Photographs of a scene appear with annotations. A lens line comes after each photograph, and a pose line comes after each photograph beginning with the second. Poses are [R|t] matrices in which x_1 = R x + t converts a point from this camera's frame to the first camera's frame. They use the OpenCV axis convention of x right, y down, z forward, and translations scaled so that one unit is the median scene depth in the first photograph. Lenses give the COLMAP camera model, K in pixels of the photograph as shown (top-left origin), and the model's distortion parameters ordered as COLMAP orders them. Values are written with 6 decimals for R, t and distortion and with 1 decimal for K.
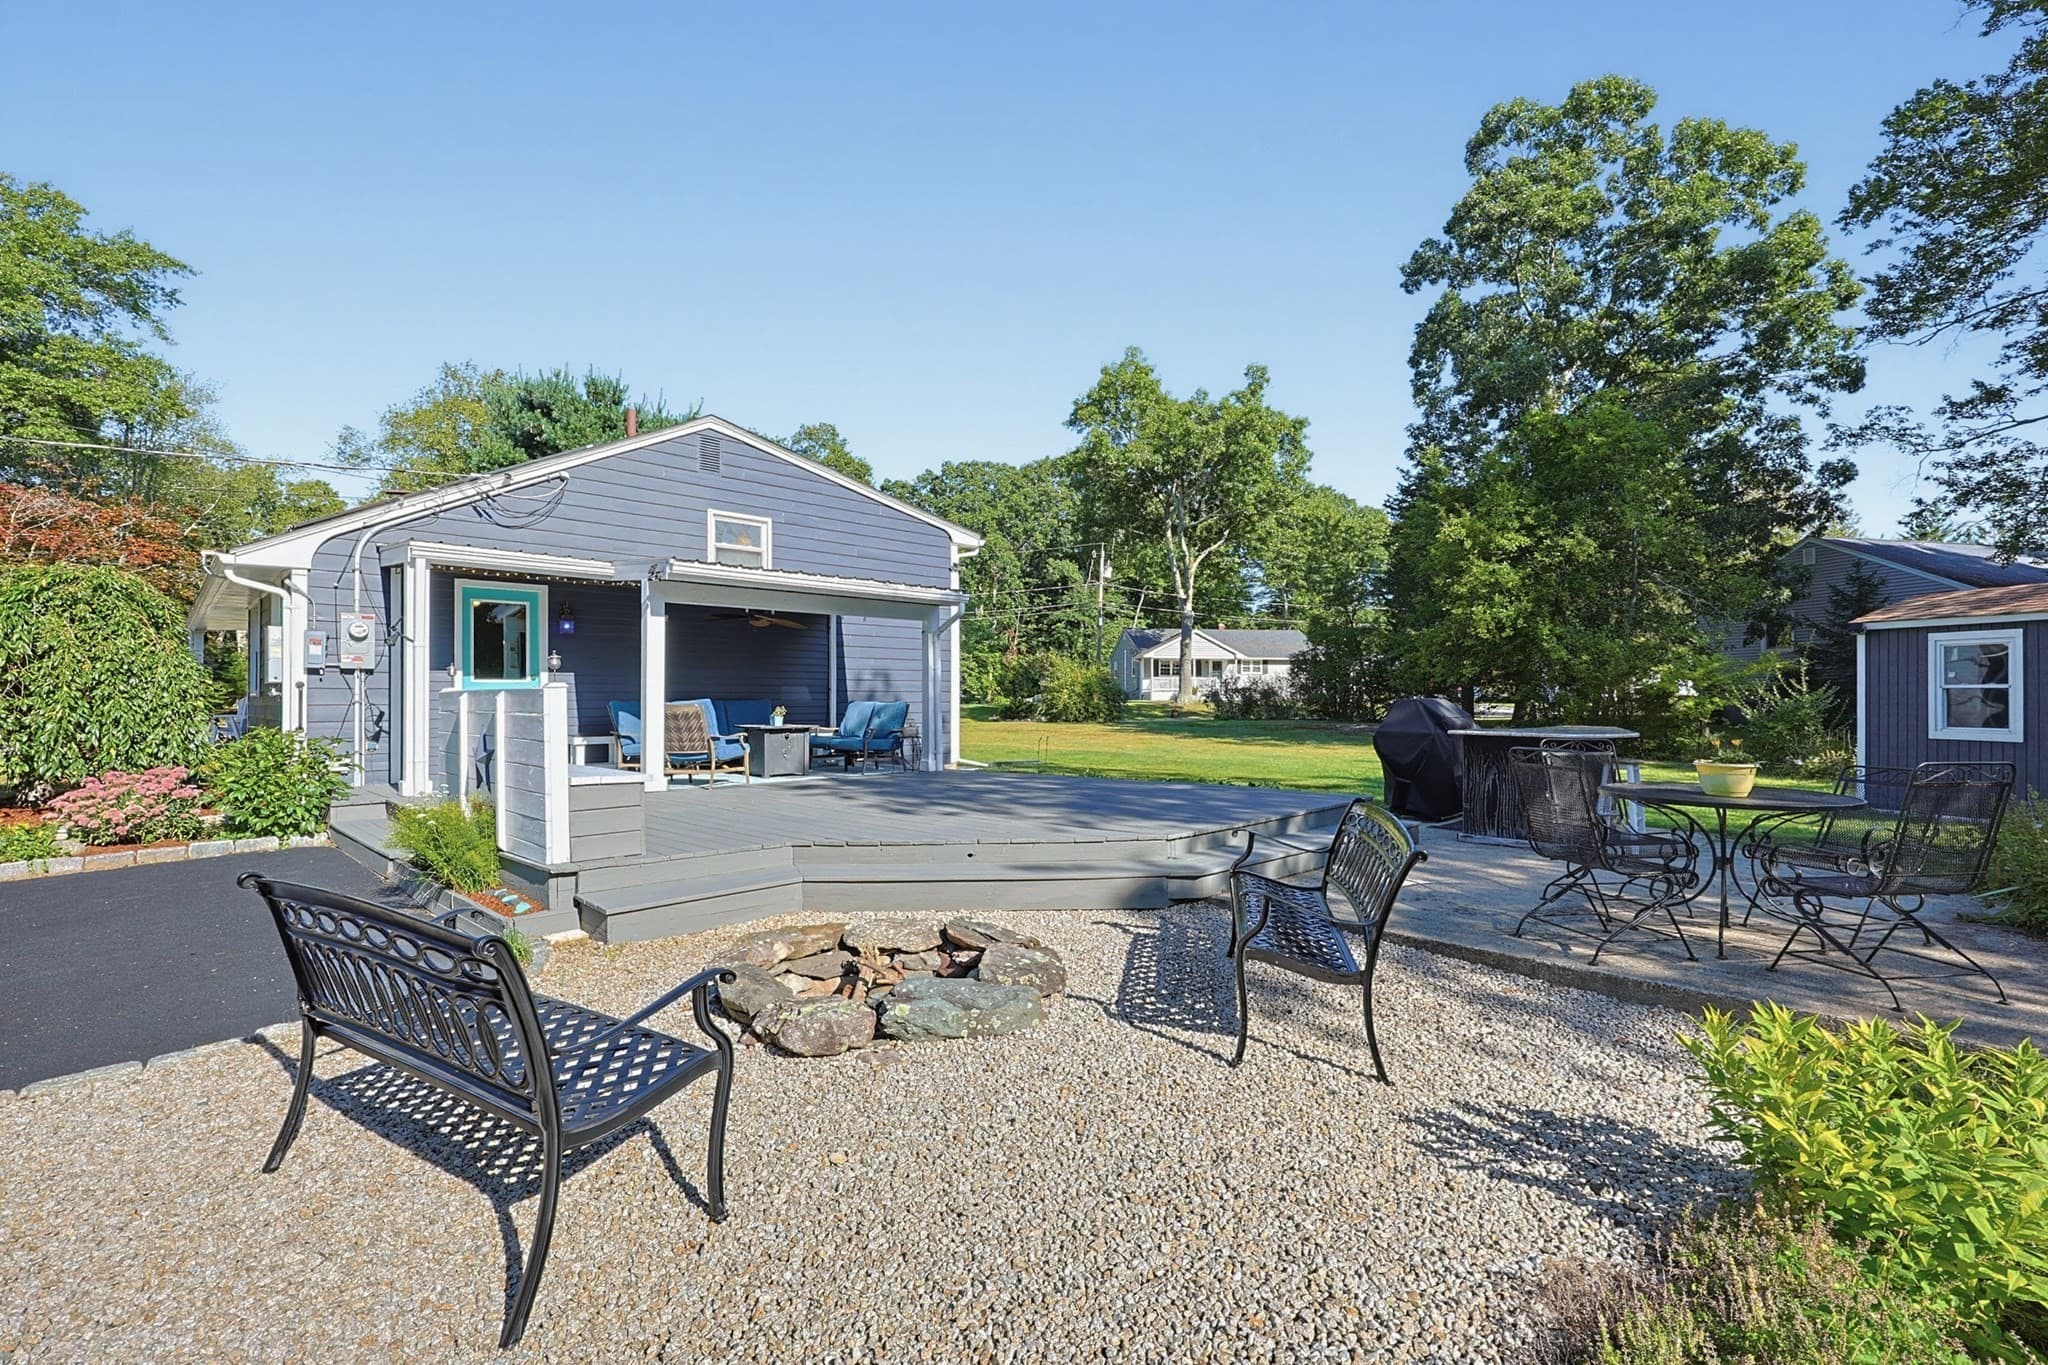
lens RADIAL K [[896.3, 0, 1041.1], [0, 896.3, 691.6], [0, 0, 1]] dist [-0.001065, 0.001128]
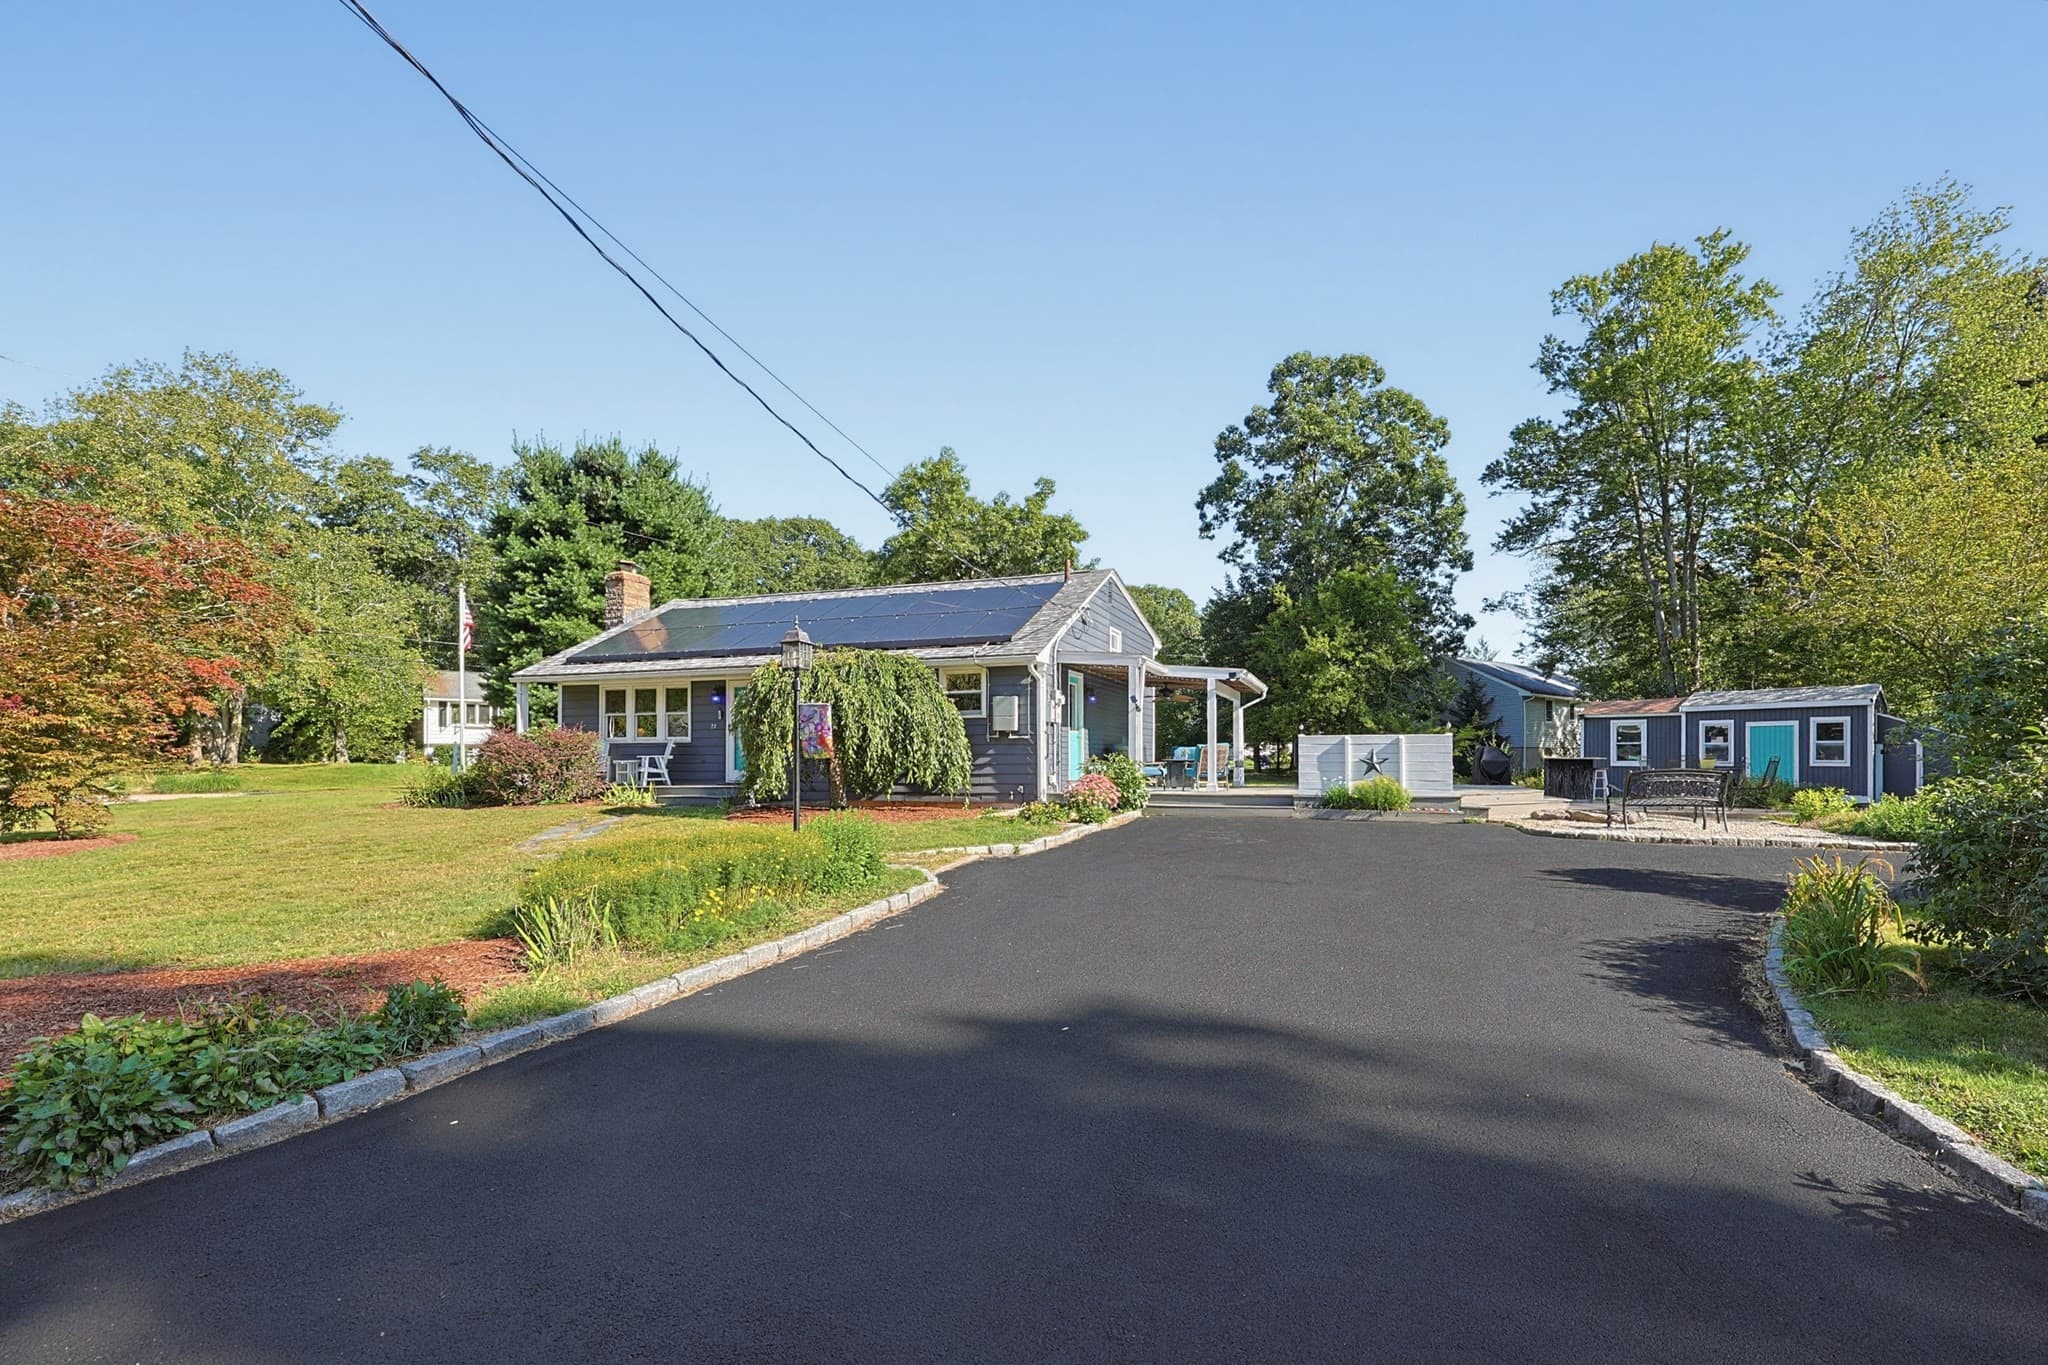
lens RADIAL K [[903.9, 0, 1029.4], [0, 903.9, 763.7], [0, 0, 1]] dist [-0.004697, -0.000206]
pose [[0.906334, 0.000776, 0.422561, -0.542483], [-0.007094, 0.999885, 0.013379, 0.009876], [-0.422502, -0.015124, 0.906236, -0.186973]]
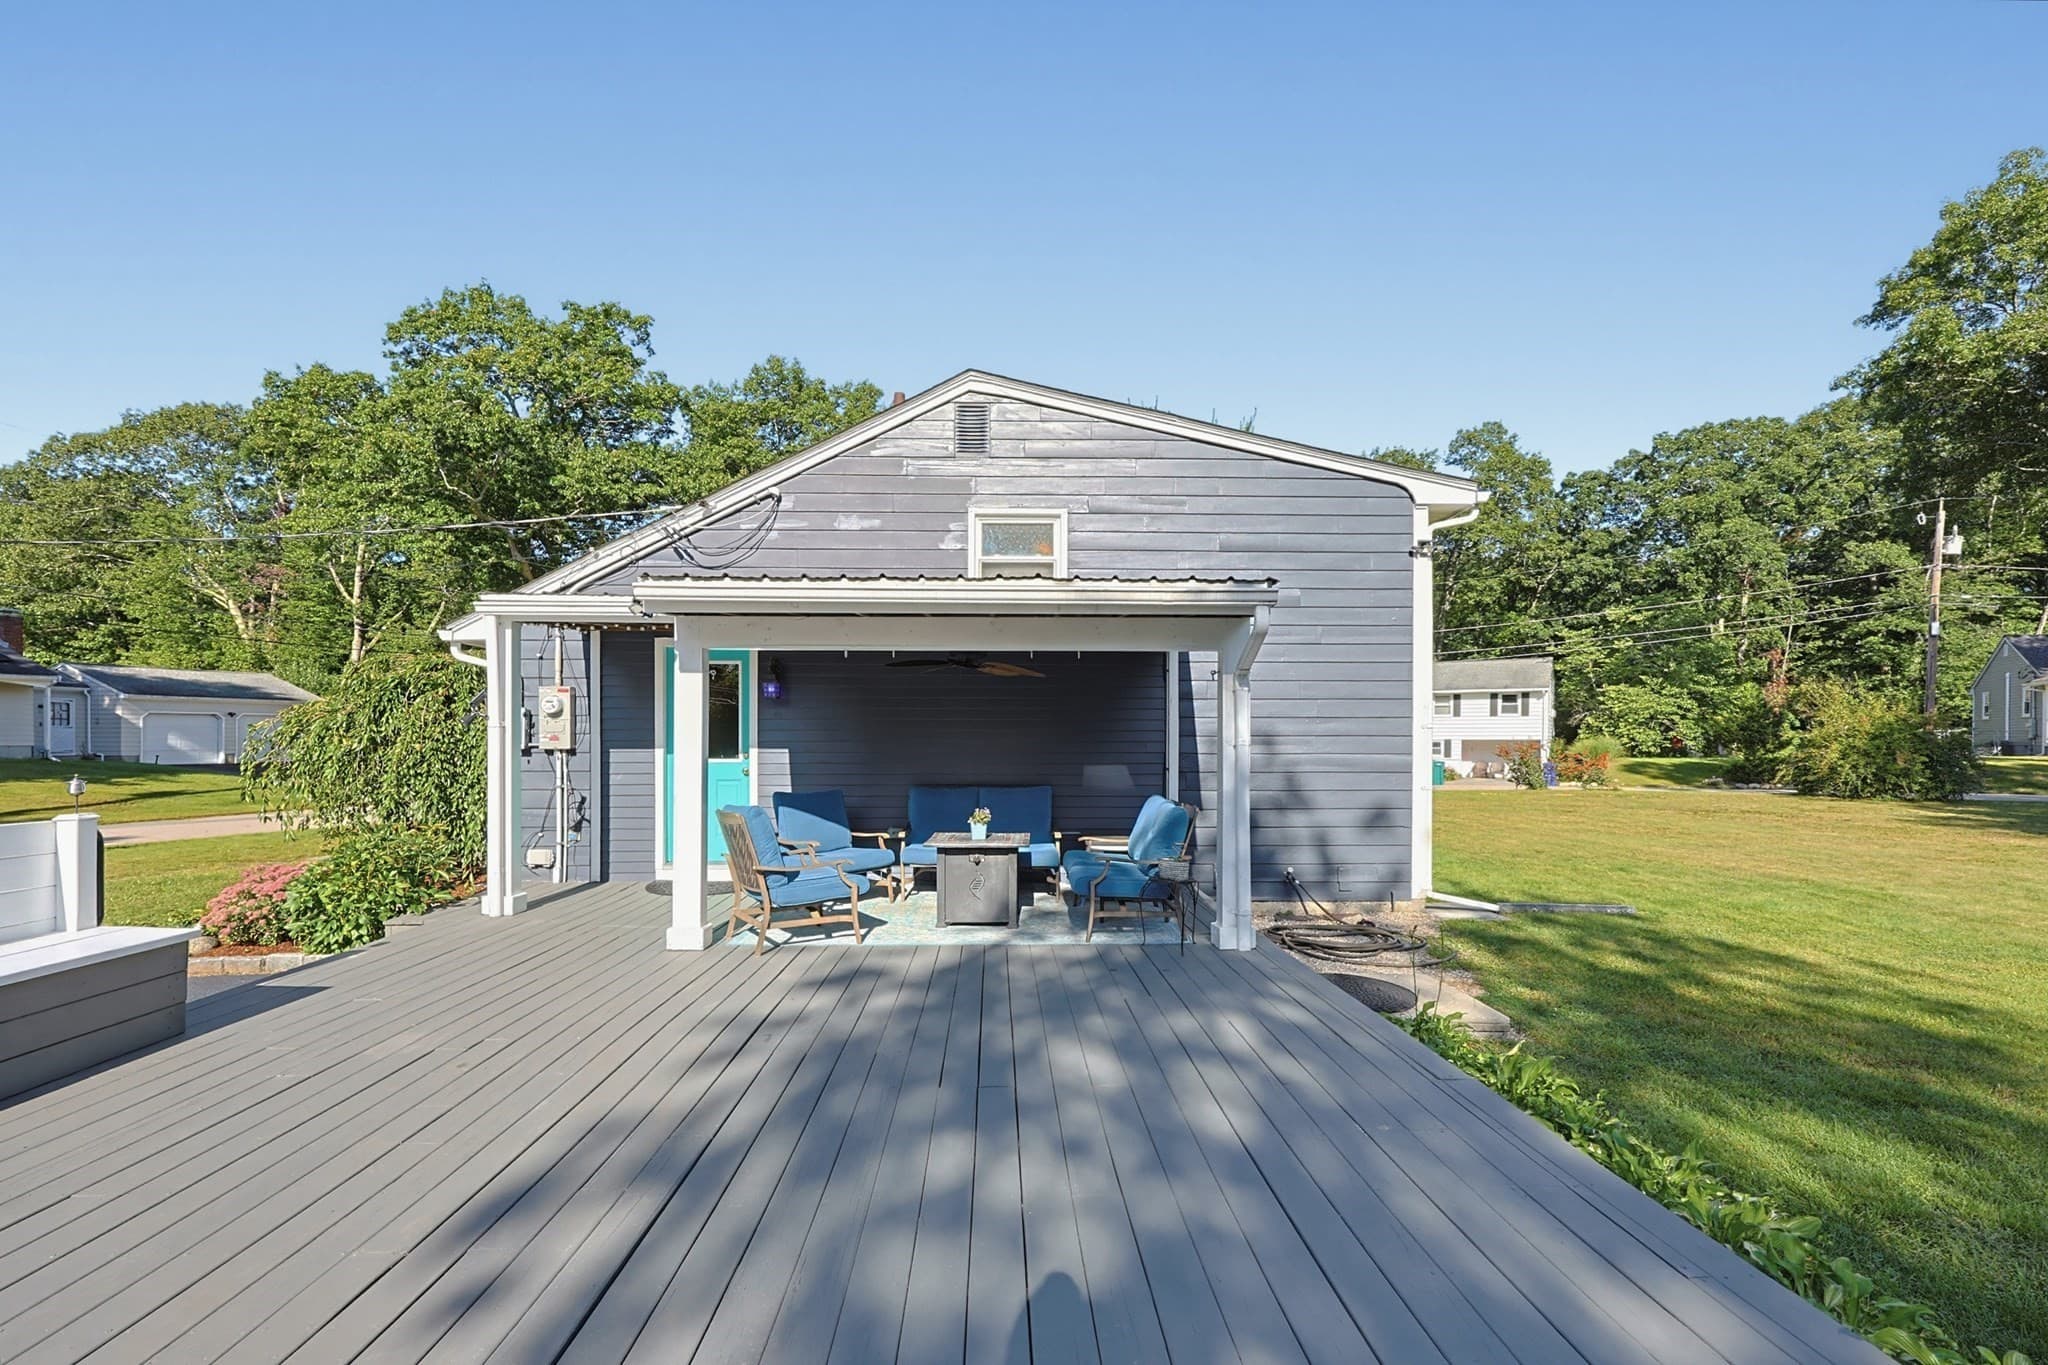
lens RADIAL K [[889.7, 0, 1020.3], [0, 889.7, 744.9], [0, 0, 1]] dist [-0.002220, 0.000022]
pose [[0.723980, 0.006195, -0.689793, 0.059039], [0.002500, 0.999930, 0.011604, -0.013748], [0.689817, -0.010125, 0.723913, 0.243398]]
